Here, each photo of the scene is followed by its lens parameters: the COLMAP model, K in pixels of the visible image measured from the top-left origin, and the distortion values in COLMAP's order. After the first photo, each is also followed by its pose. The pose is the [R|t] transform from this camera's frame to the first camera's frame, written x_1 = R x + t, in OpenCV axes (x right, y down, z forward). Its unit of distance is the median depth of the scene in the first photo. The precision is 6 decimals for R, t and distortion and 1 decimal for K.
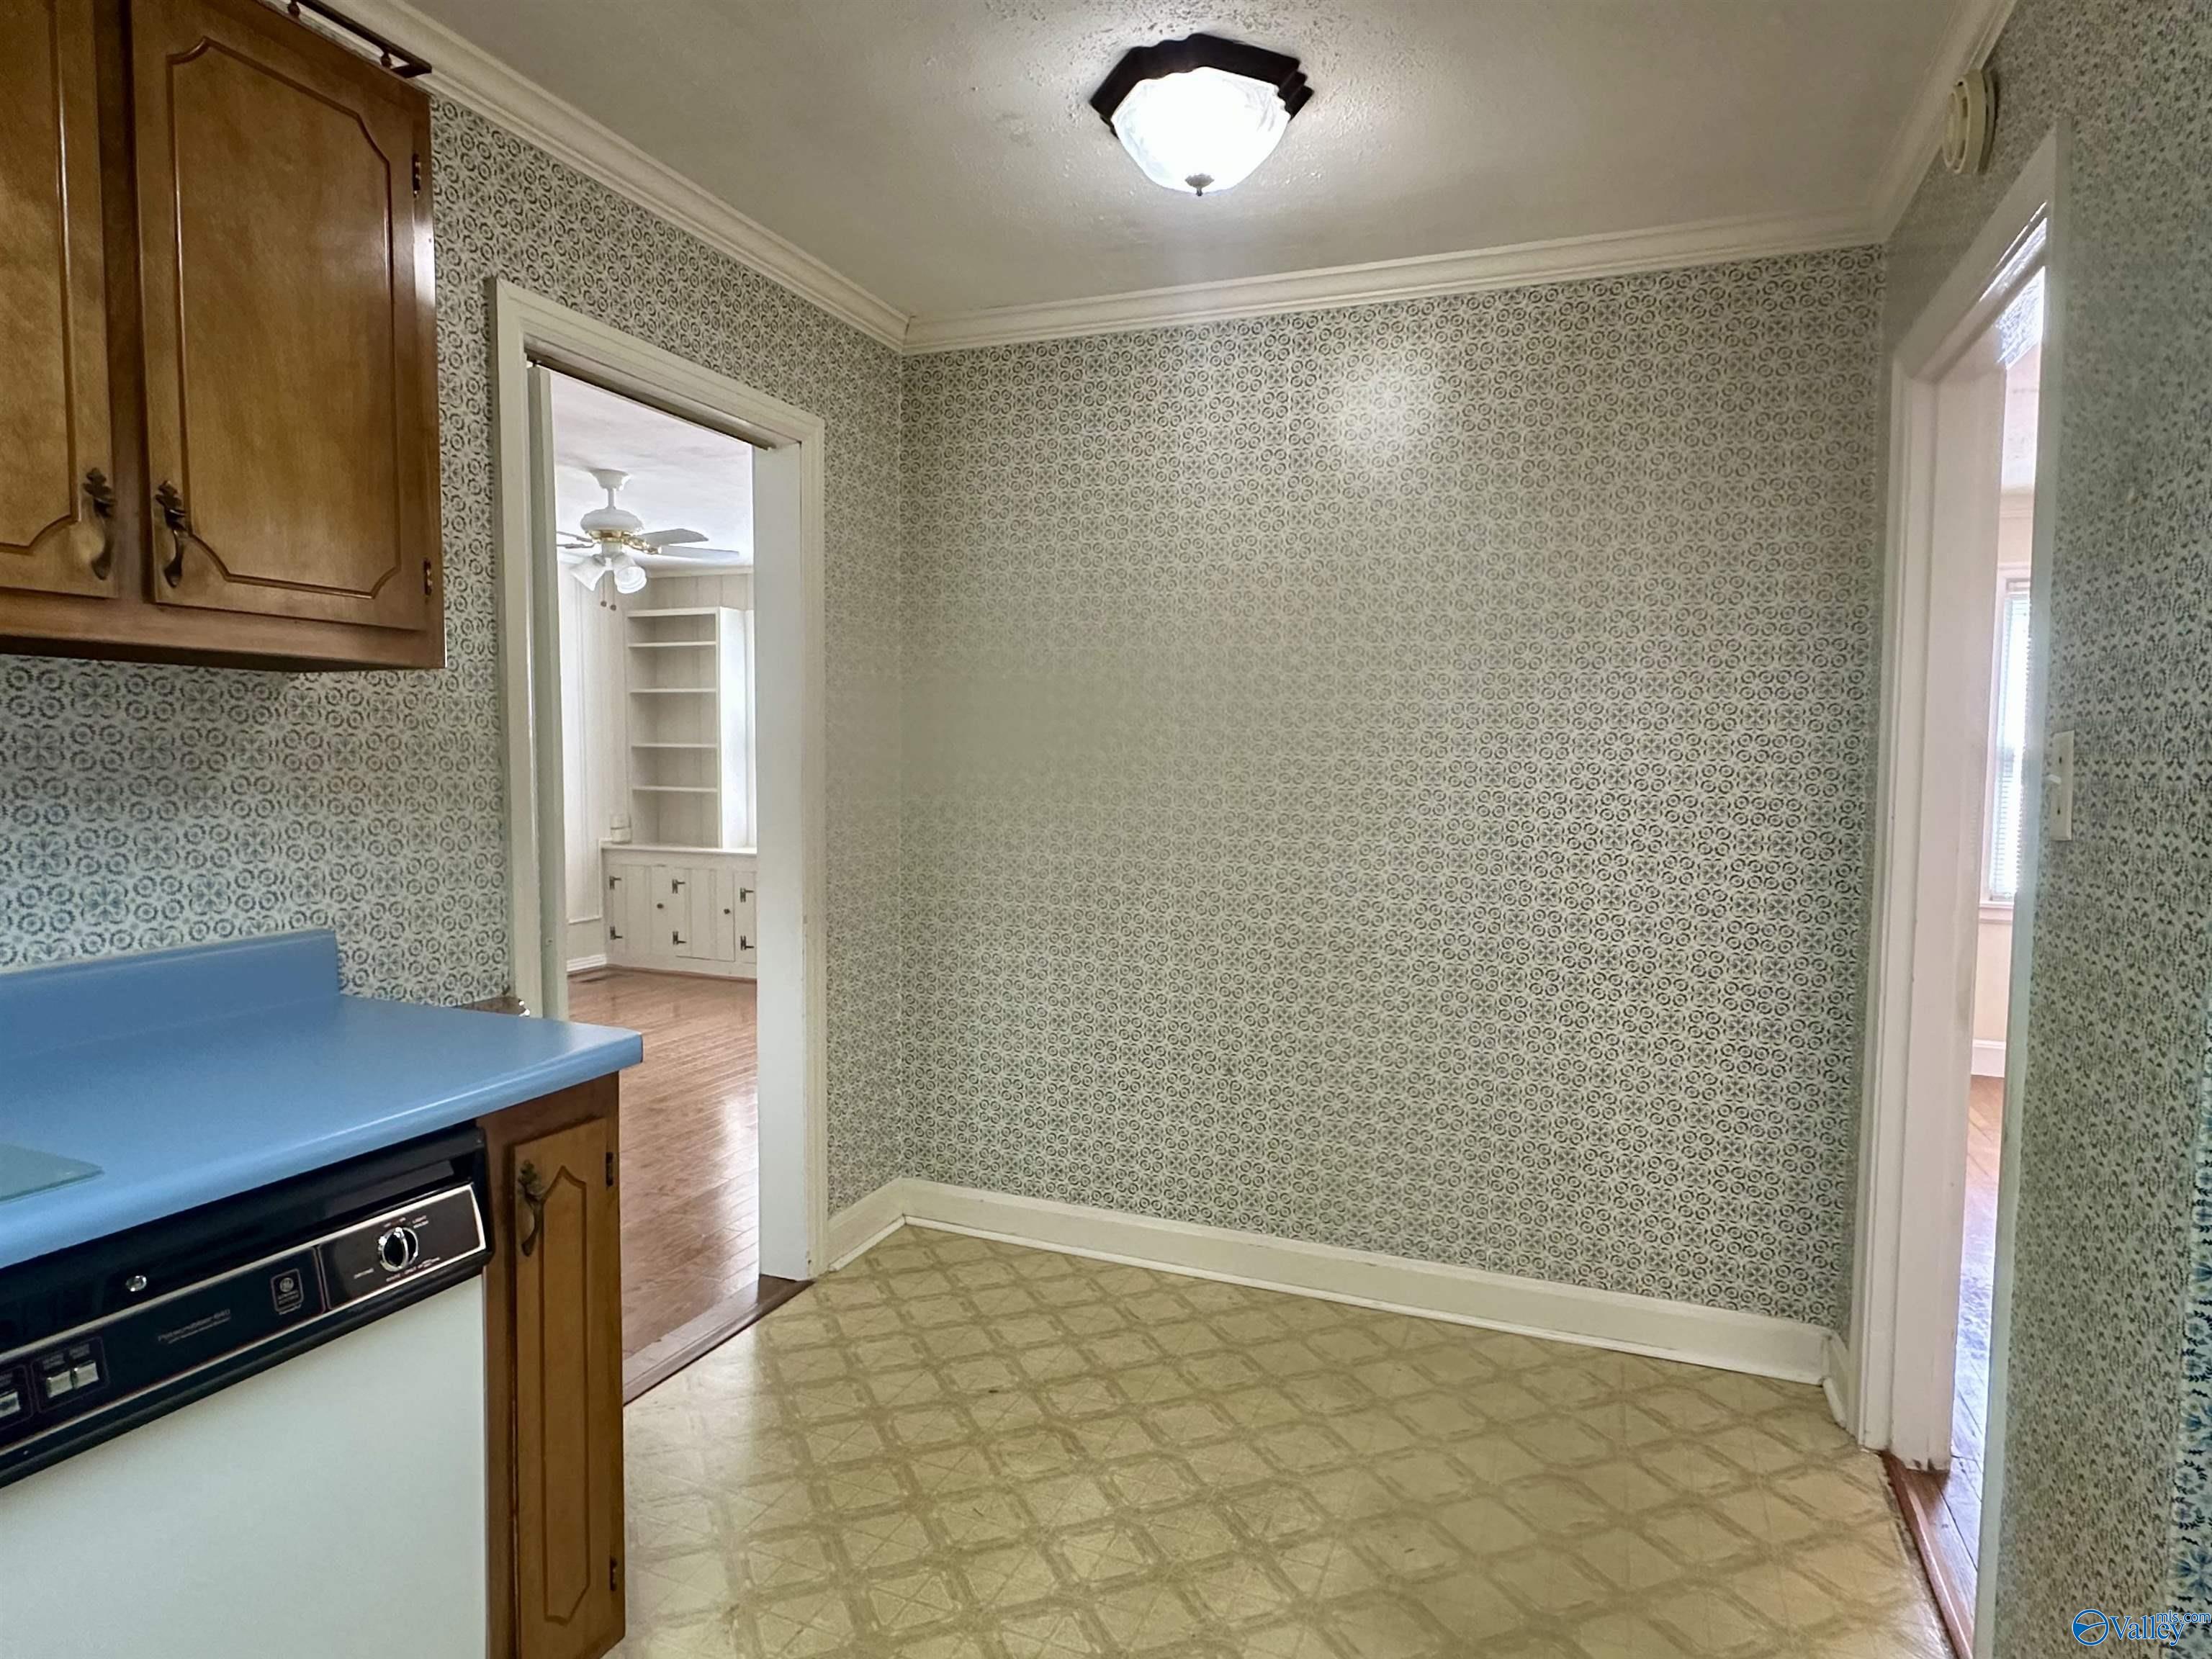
lens RADIAL K [[1265.8, 0, 1102.2], [0, 1265.8, 835.6], [0, 0, 1]] dist [-0.012706, -0.001498]
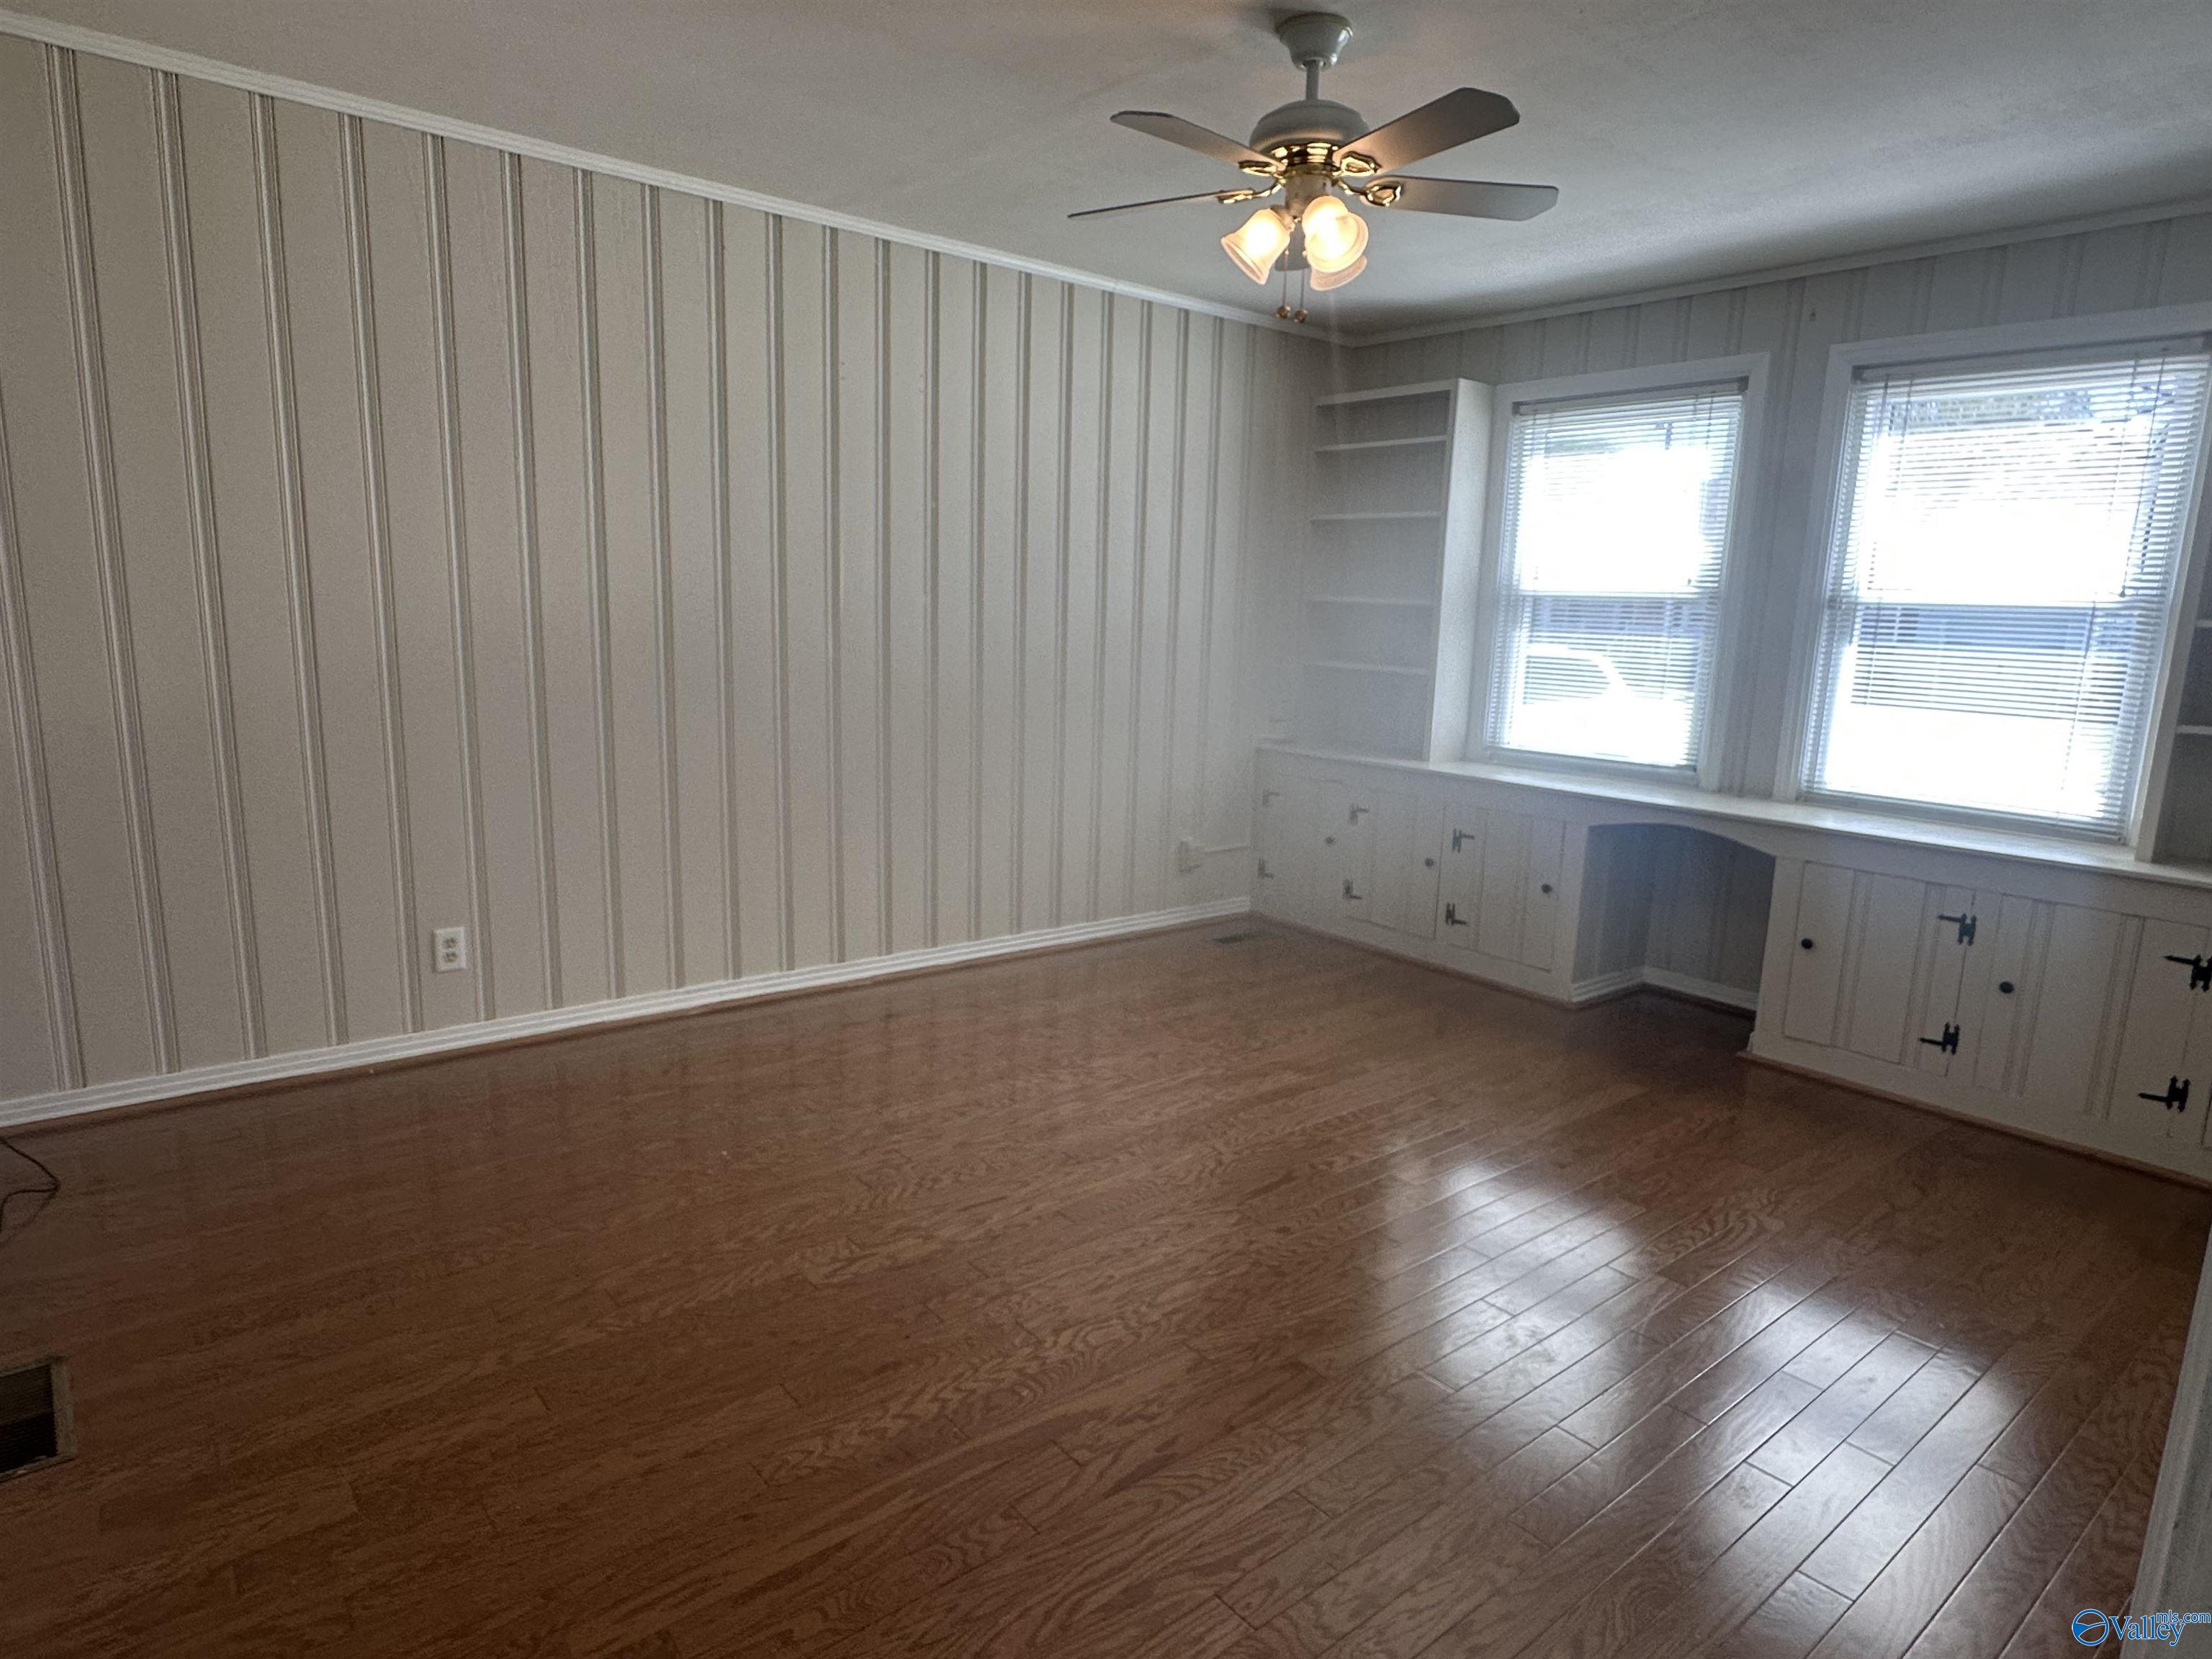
lens RADIAL K [[1265.8, 0, 1105.6], [0, 1265.8, 831.9], [0, 0, 1]] dist [-0.012706, -0.001498]
pose [[0.874031, 0.108768, -0.473539, -0.137221], [-0.059114, 0.991186, 0.118558, -0.022736], [0.482260, -0.075630, 0.872757, 0.358445]]
